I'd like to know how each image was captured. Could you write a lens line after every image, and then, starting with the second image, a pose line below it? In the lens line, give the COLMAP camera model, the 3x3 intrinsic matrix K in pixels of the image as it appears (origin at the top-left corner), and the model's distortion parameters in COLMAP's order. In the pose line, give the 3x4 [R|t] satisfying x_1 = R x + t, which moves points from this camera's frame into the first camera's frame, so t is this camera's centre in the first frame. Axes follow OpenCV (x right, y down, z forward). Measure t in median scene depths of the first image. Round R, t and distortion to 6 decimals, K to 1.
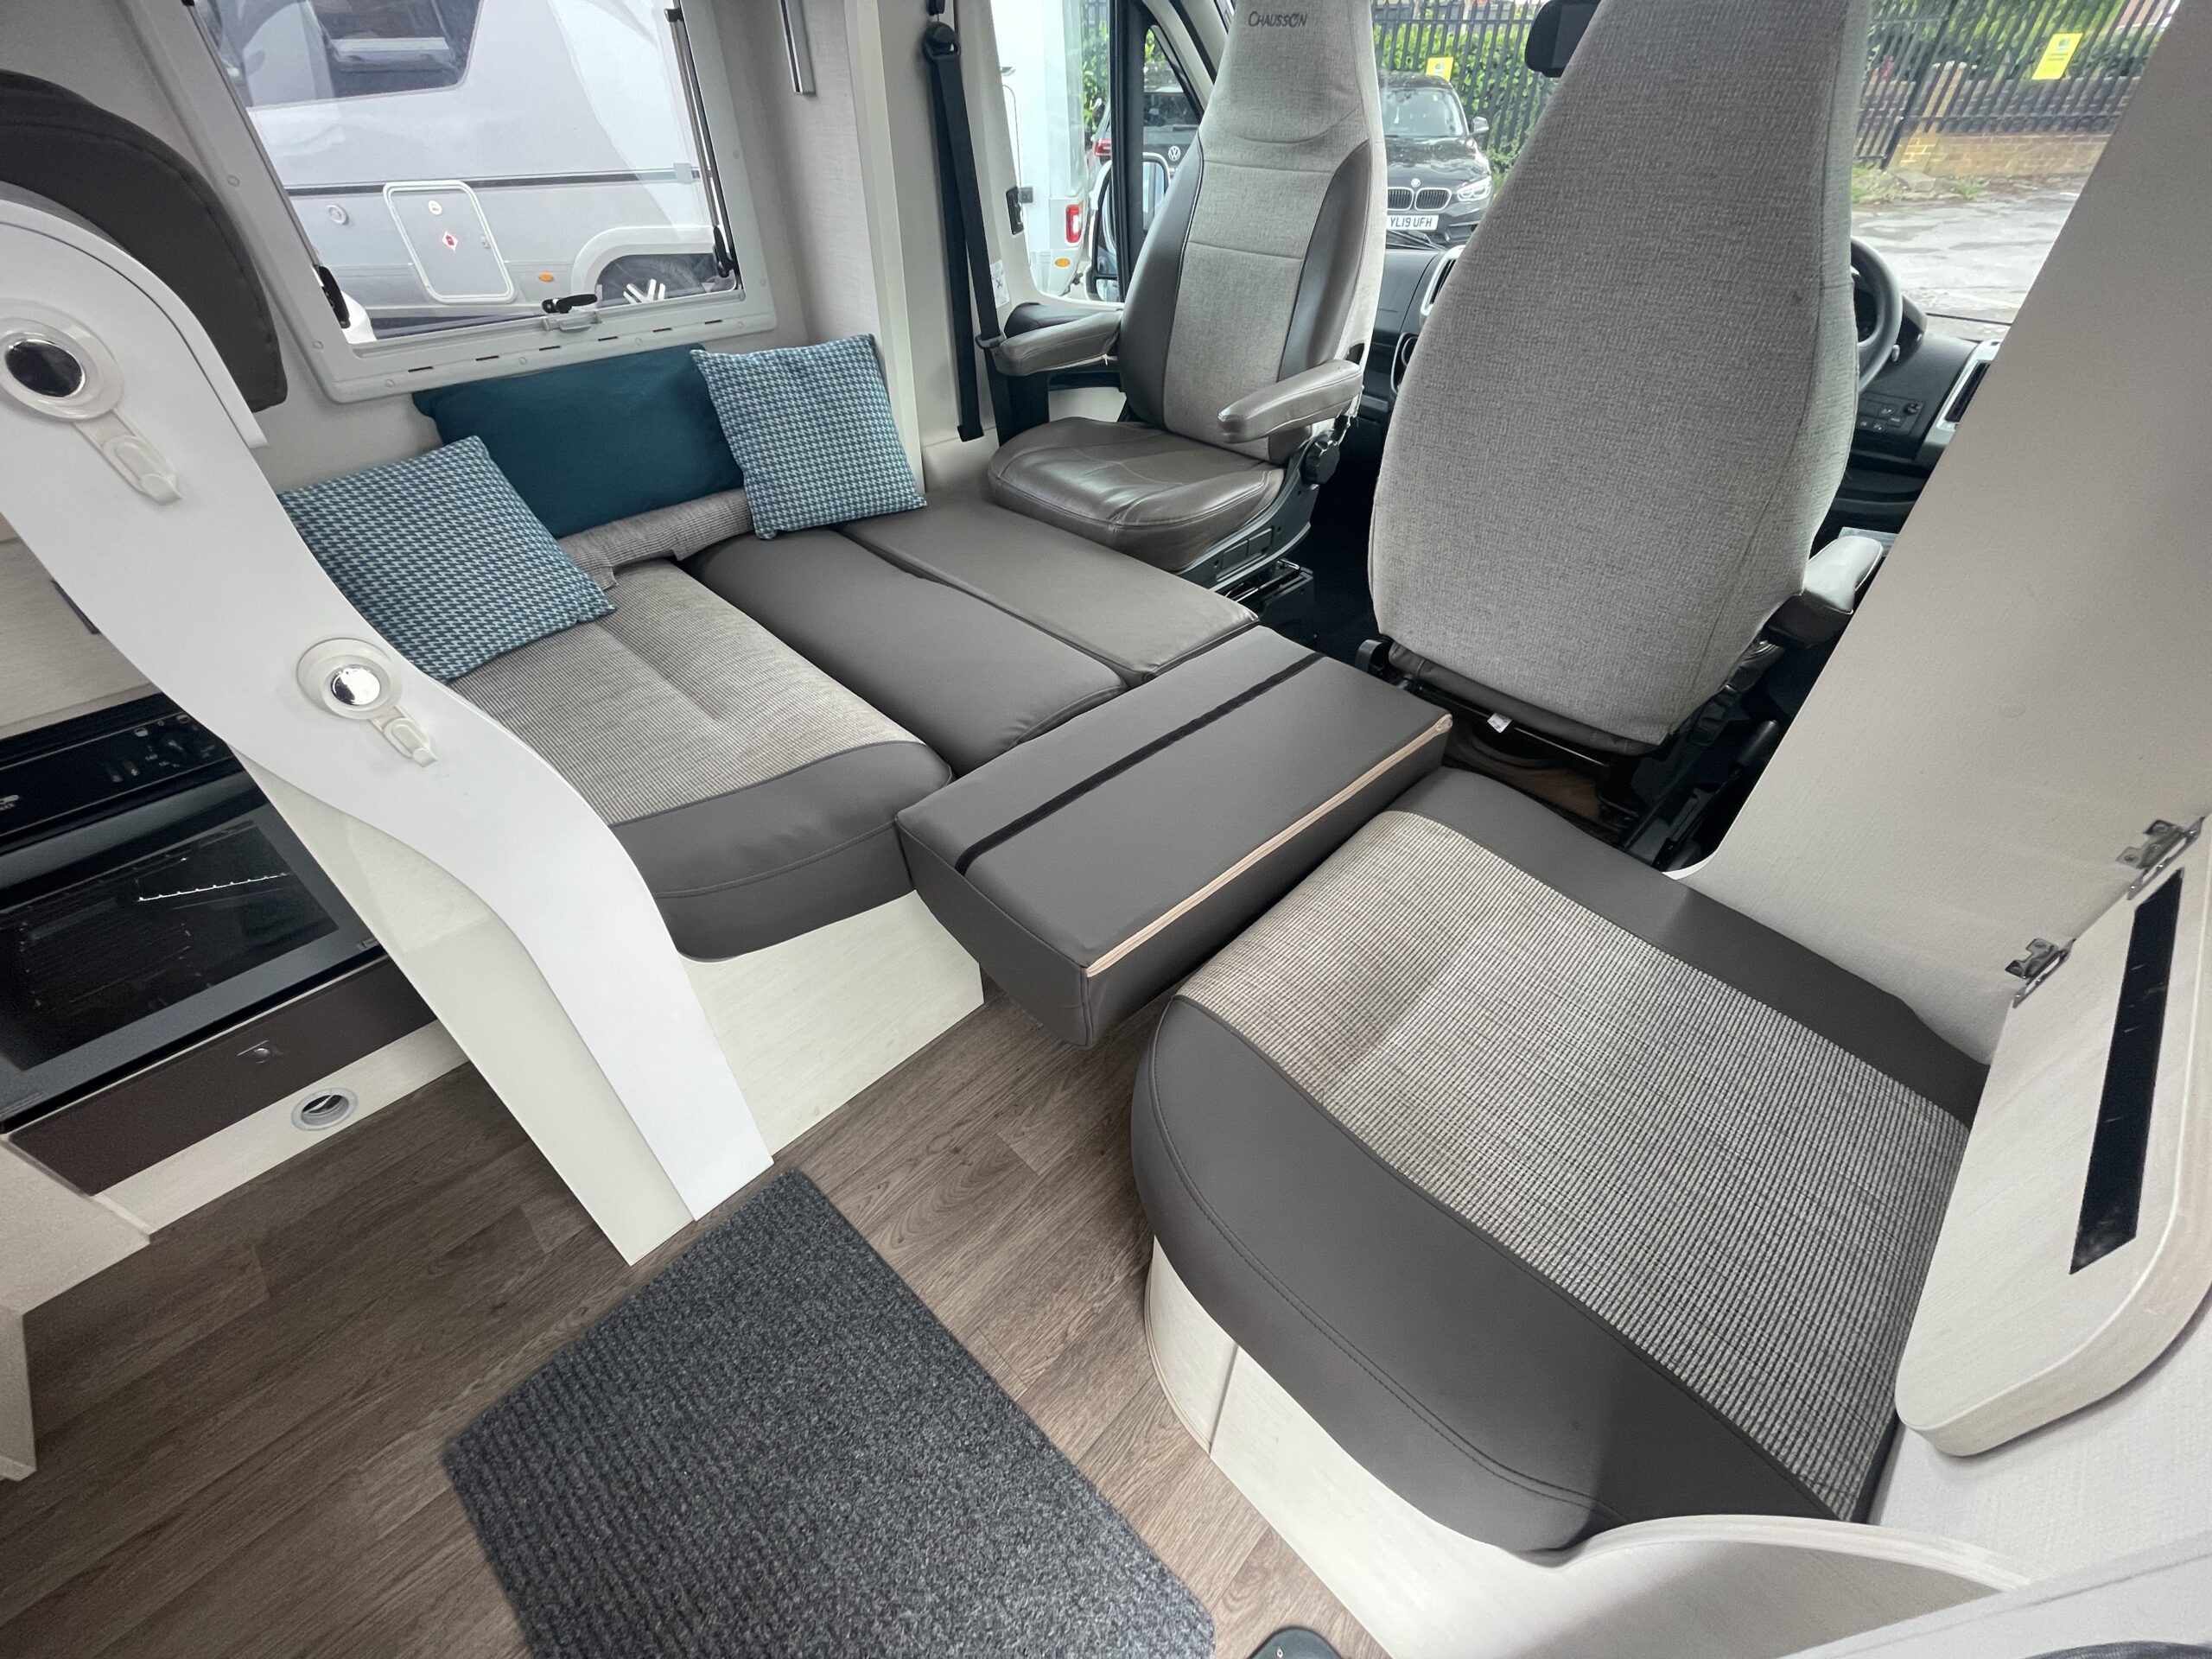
lens RADIAL K [[898.9, 0, 1108.4], [0, 898.9, 838.9], [0, 0, 1]] dist [-0.000146, -0.000265]
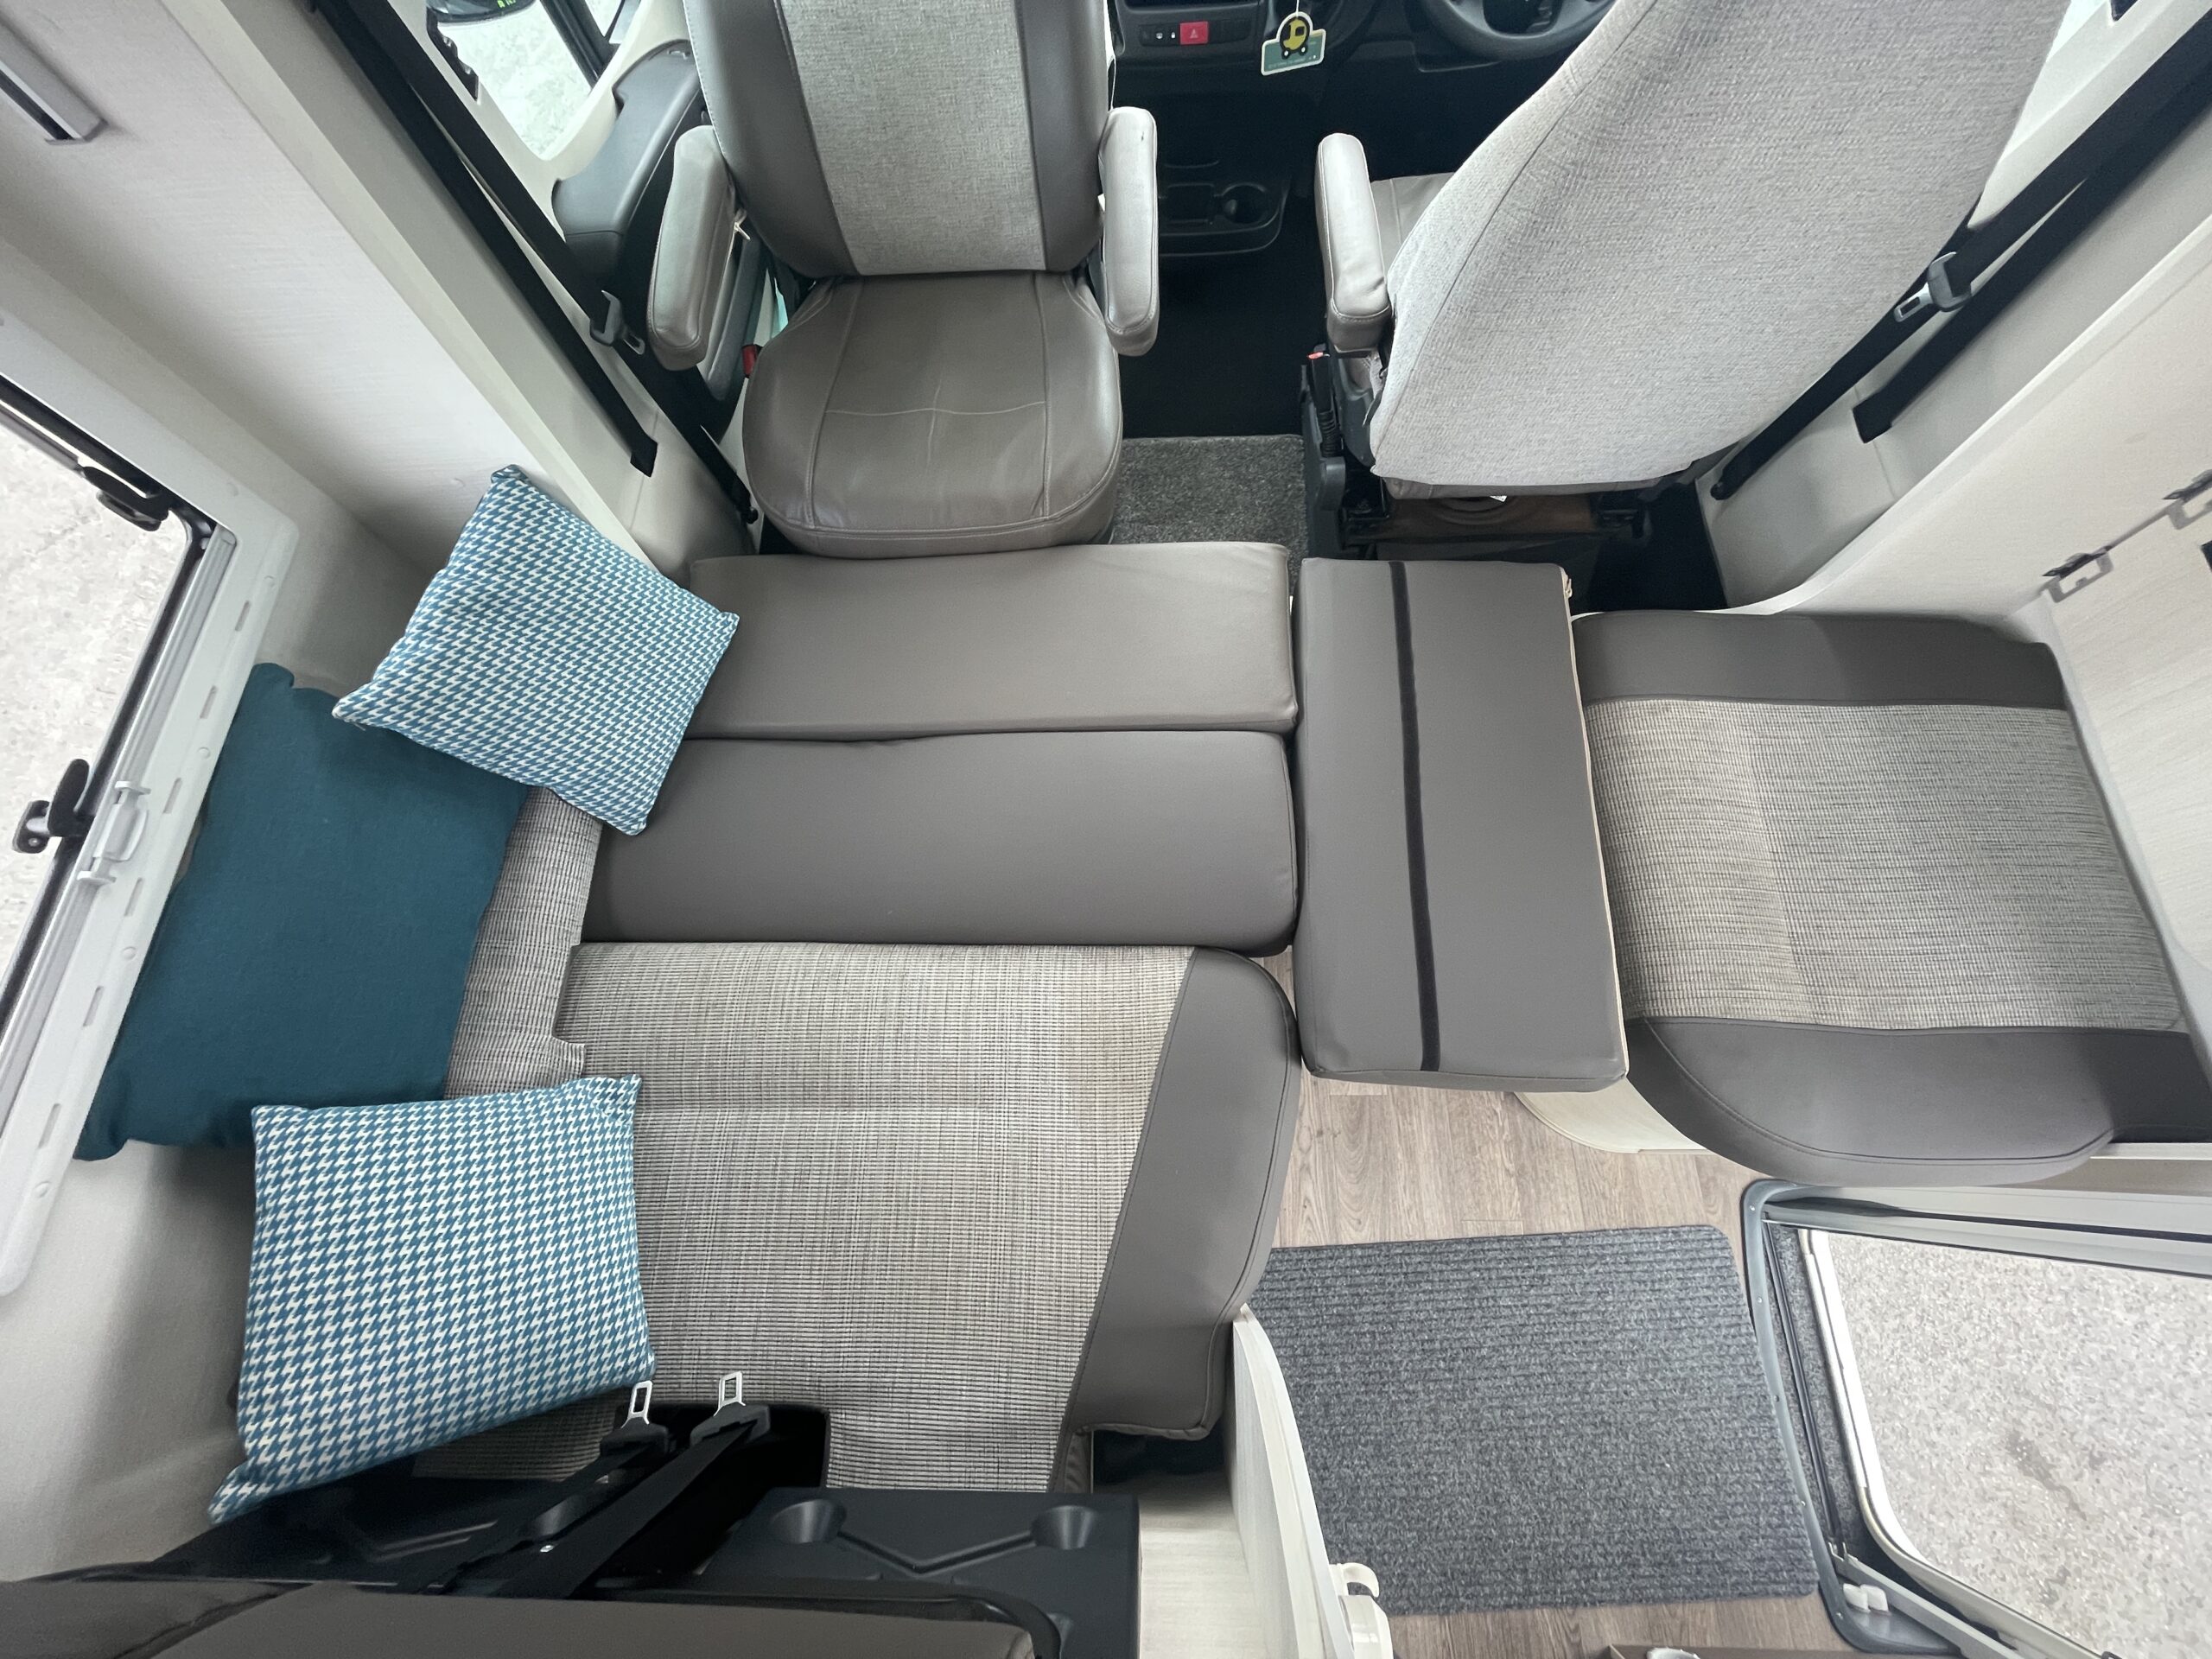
lens RADIAL K [[898.9, 0, 1105.1], [0, 898.9, 835.1], [0, 0, 1]] dist [-0.000146, -0.000265]
pose [[0.708248, -0.676375, 0.202242, -0.347822], [0.493158, 0.679006, 0.543825, -0.673624], [-0.505153, -0.285426, 0.814465, 0.339086]]
